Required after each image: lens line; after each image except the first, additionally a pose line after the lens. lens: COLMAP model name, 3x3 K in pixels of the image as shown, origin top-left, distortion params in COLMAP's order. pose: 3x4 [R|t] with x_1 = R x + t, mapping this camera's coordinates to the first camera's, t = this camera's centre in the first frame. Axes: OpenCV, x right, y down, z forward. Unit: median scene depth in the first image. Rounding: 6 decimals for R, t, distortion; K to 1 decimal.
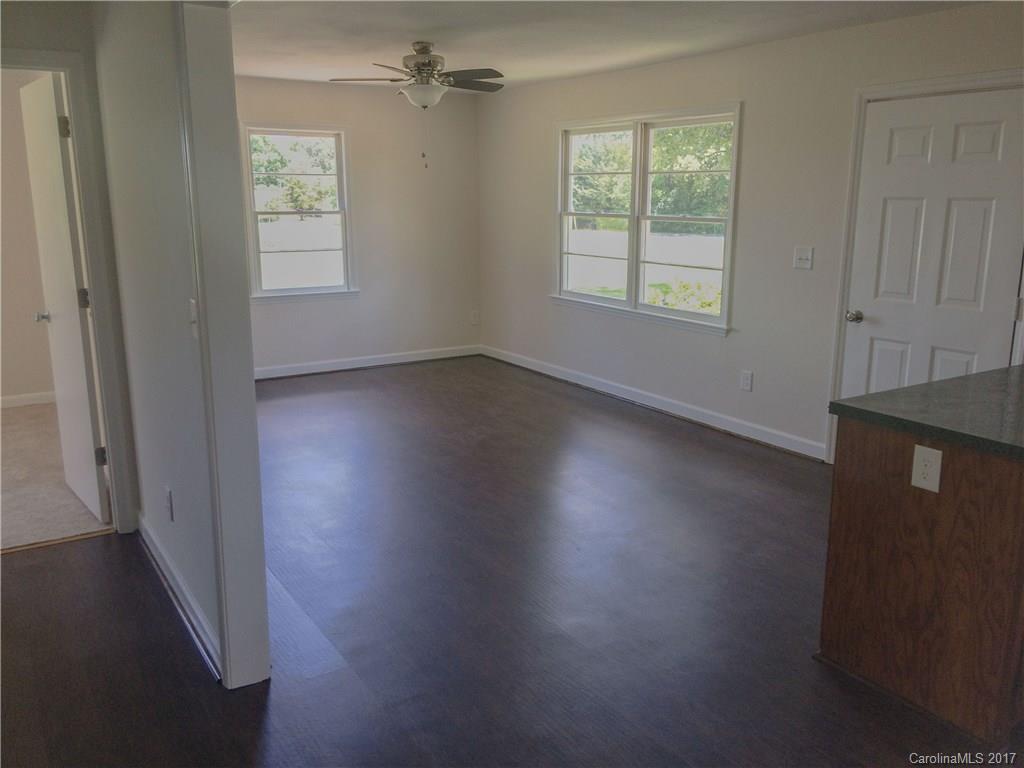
lens RADIAL K [[867.5, 0, 512.6], [0, 867.5, 383.5], [0, 0, 1]] dist [0.041073, 0.001372]
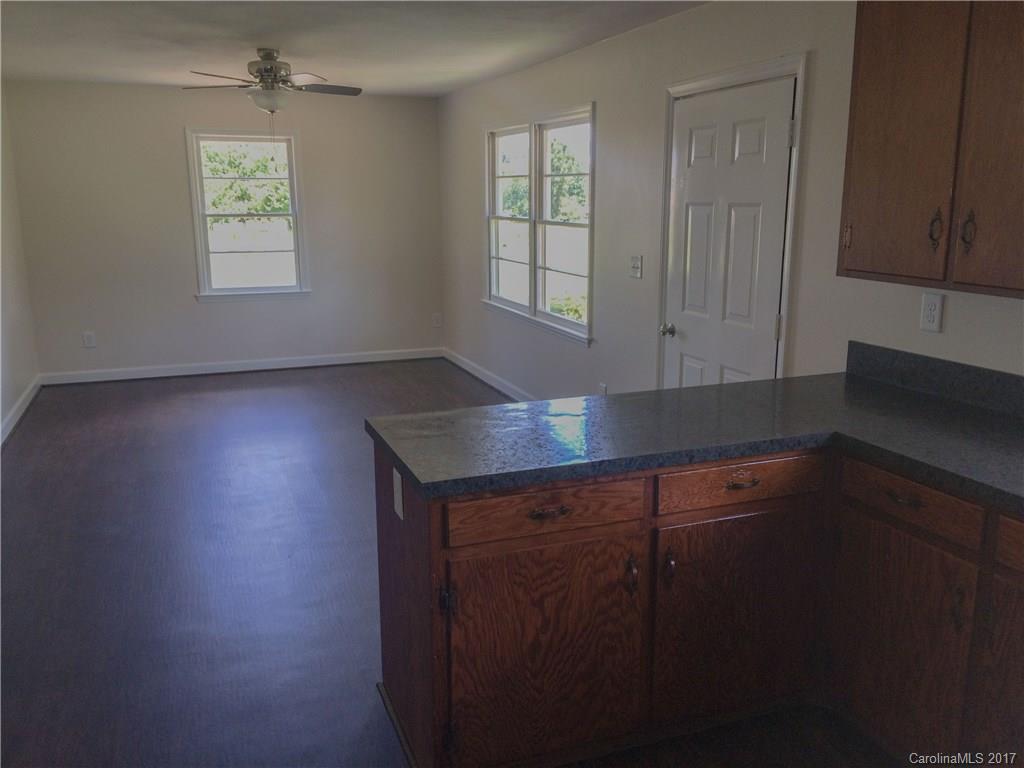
lens RADIAL K [[867.5, 0, 511.5], [0, 867.5, 381.5], [0, 0, 1]] dist [0.041073, 0.001372]
pose [[0.980360, 0.039536, -0.193212, 0.306854], [-0.040404, 0.999183, -0.000553, -0.010877], [0.193032, 0.008349, 0.981157, 0.044534]]
